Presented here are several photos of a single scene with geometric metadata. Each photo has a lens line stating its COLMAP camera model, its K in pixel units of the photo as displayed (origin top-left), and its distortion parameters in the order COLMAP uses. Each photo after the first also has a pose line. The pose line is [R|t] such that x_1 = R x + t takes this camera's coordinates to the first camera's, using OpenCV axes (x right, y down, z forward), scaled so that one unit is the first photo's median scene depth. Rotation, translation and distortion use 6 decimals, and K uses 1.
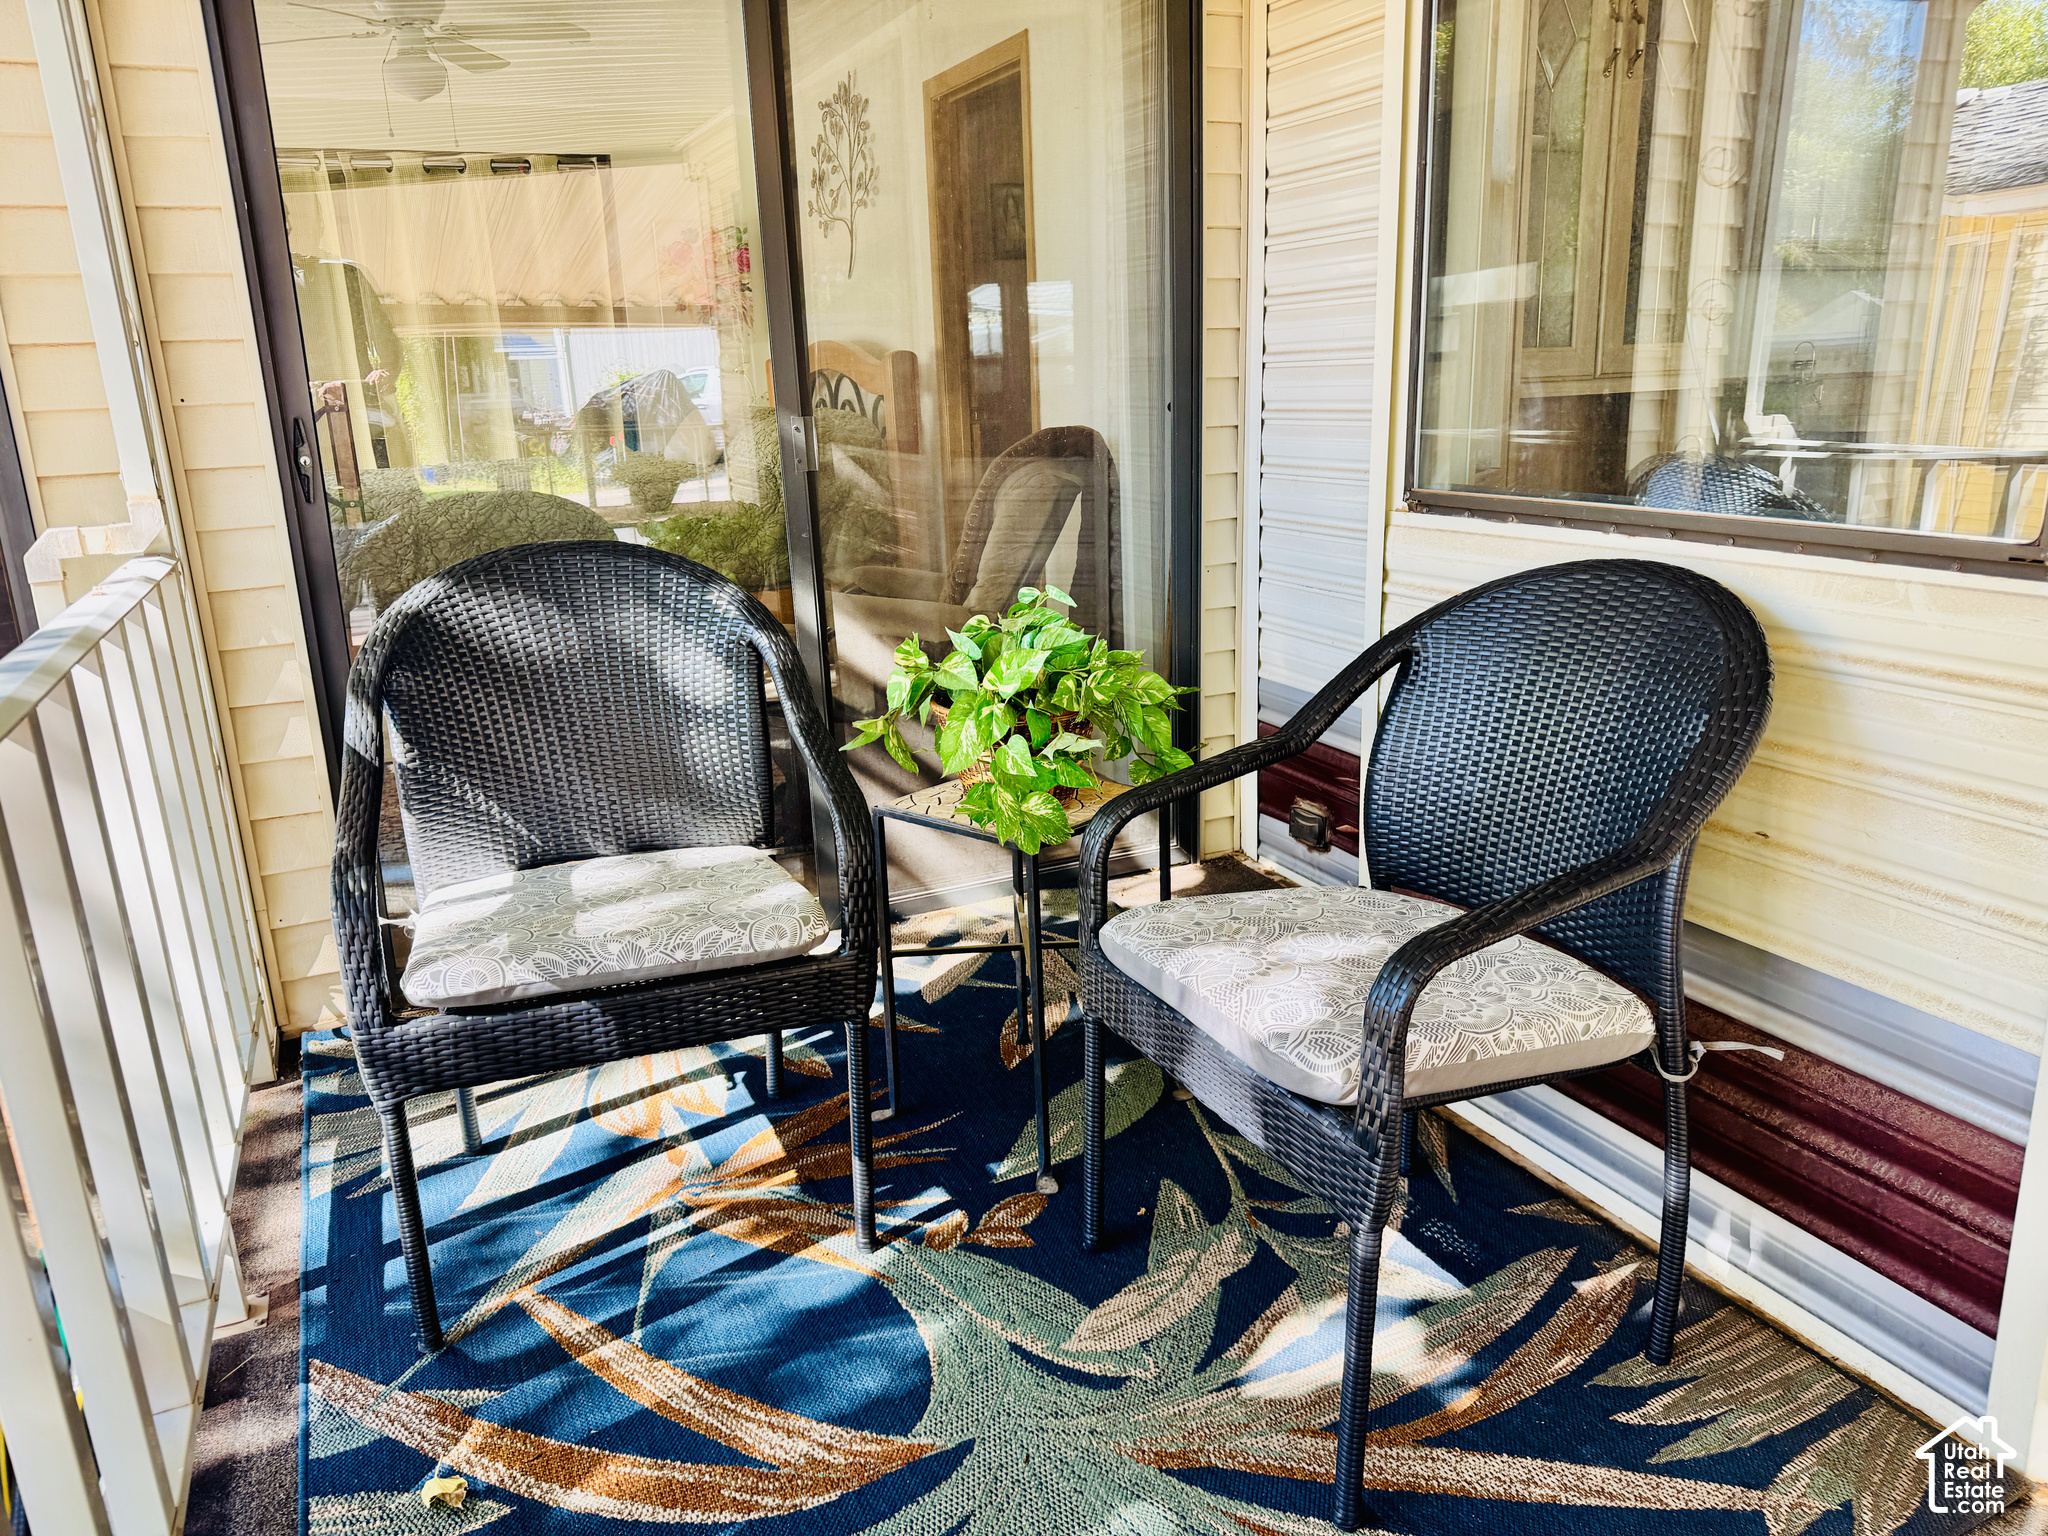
lens RADIAL K [[1429.0, 0, 1032.8], [0, 1429.0, 768.1], [0, 0, 1]] dist [0.079896, -0.120080]
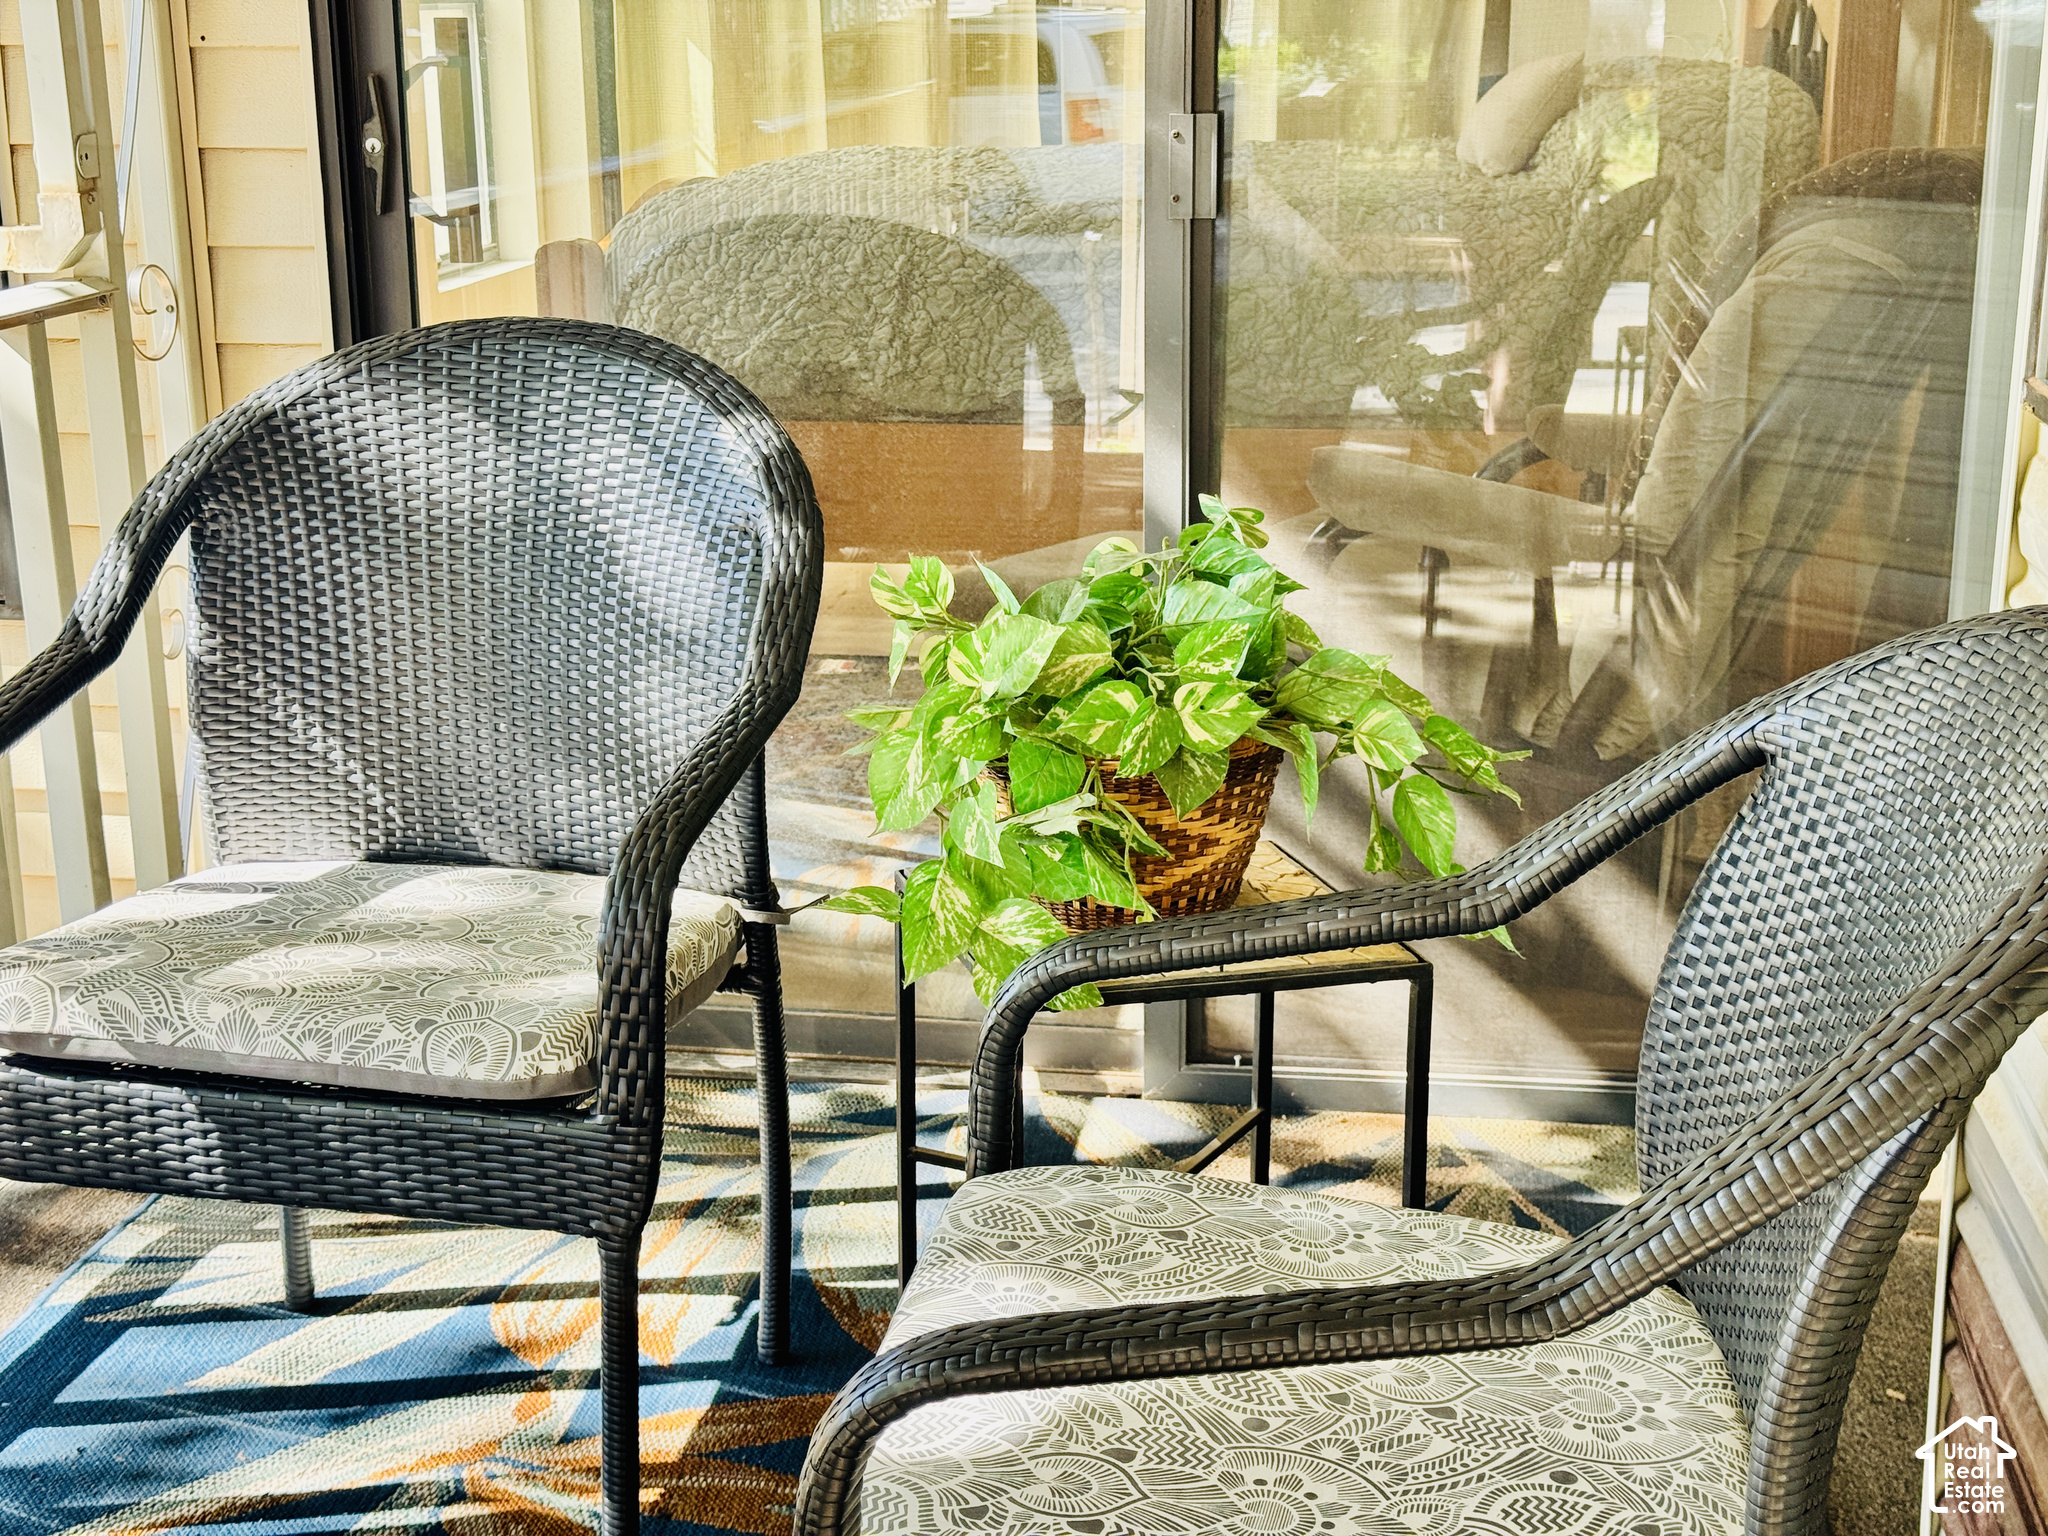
lens RADIAL K [[2842.1, 0, 1024.0], [0, 2842.1, 768.0], [0, 0, 1]] dist [0.031157, 0.069443]
pose [[0.846092, 0.173069, -0.504158, 0.475485], [-0.168786, 0.984141, 0.054577, -0.079547], [0.505608, 0.038917, 0.861885, 0.123580]]
